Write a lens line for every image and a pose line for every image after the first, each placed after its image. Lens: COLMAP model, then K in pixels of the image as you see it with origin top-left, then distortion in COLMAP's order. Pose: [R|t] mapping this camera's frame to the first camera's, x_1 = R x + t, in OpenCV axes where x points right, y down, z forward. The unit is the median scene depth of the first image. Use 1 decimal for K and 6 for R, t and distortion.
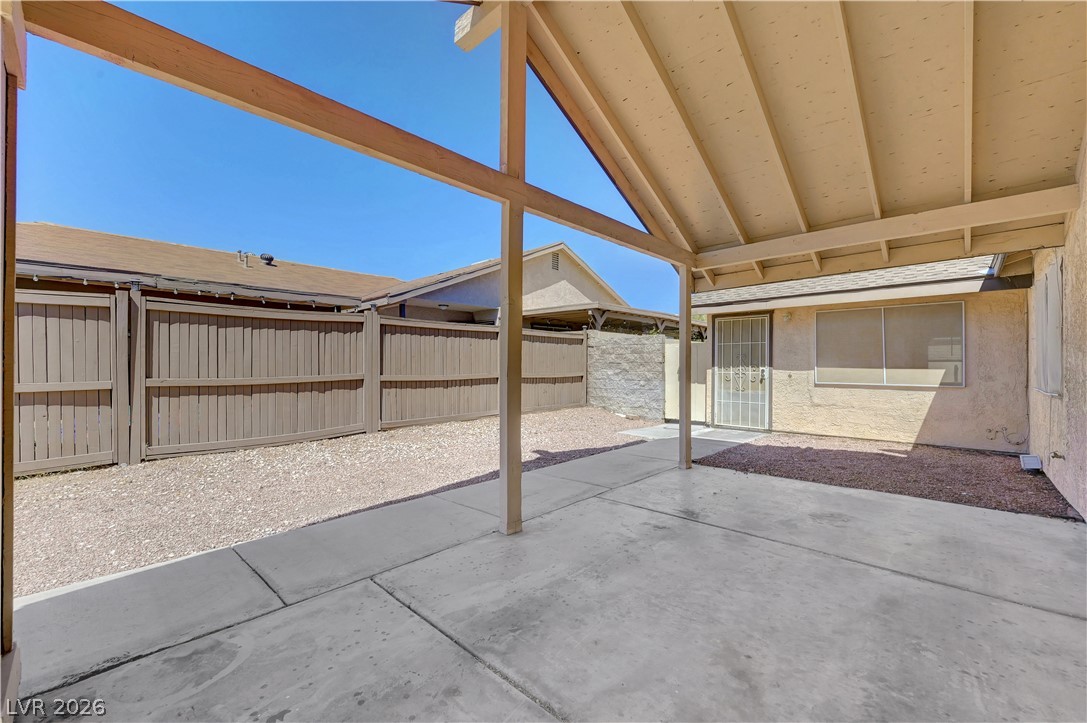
lens RADIAL K [[434.8, 0, 544.6], [0, 434.8, 367.2], [0, 0, 1]] dist [0.000592, -0.000286]
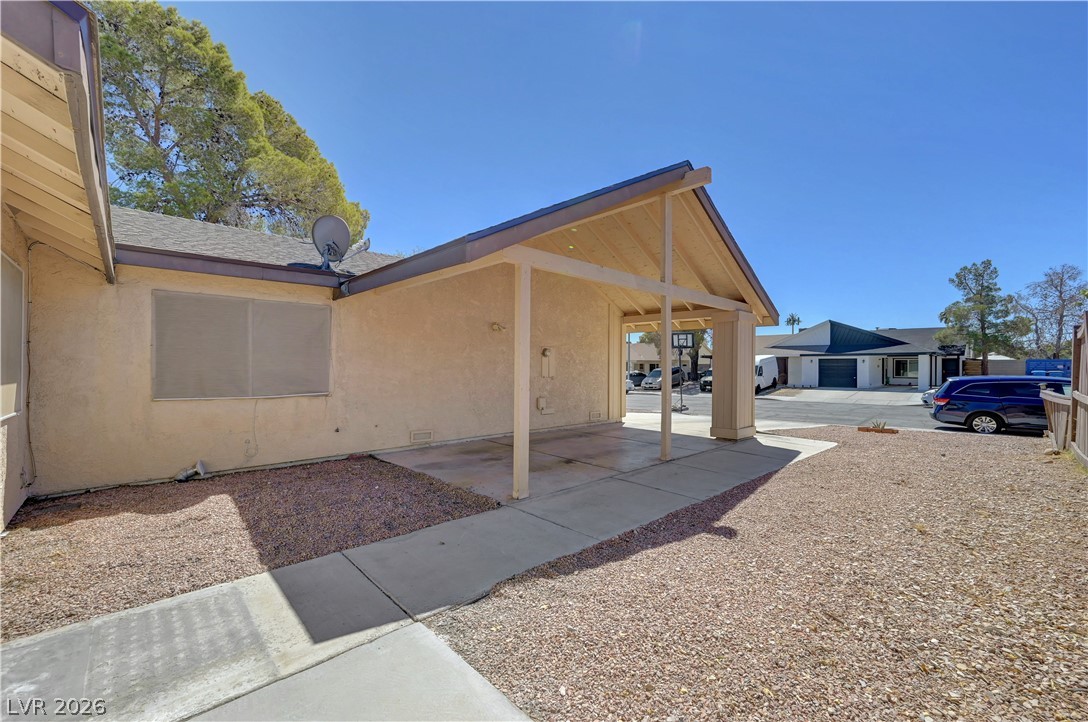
lens RADIAL K [[435.2, 0, 540.0], [0, 435.2, 367.8], [0, 0, 1]] dist [0.000592, -0.000286]
pose [[-0.998463, 0.002791, 0.055346, 0.162704], [0.002851, 0.999995, 0.001018, -0.016275], [-0.055343, 0.001175, -0.998467, 1.278810]]
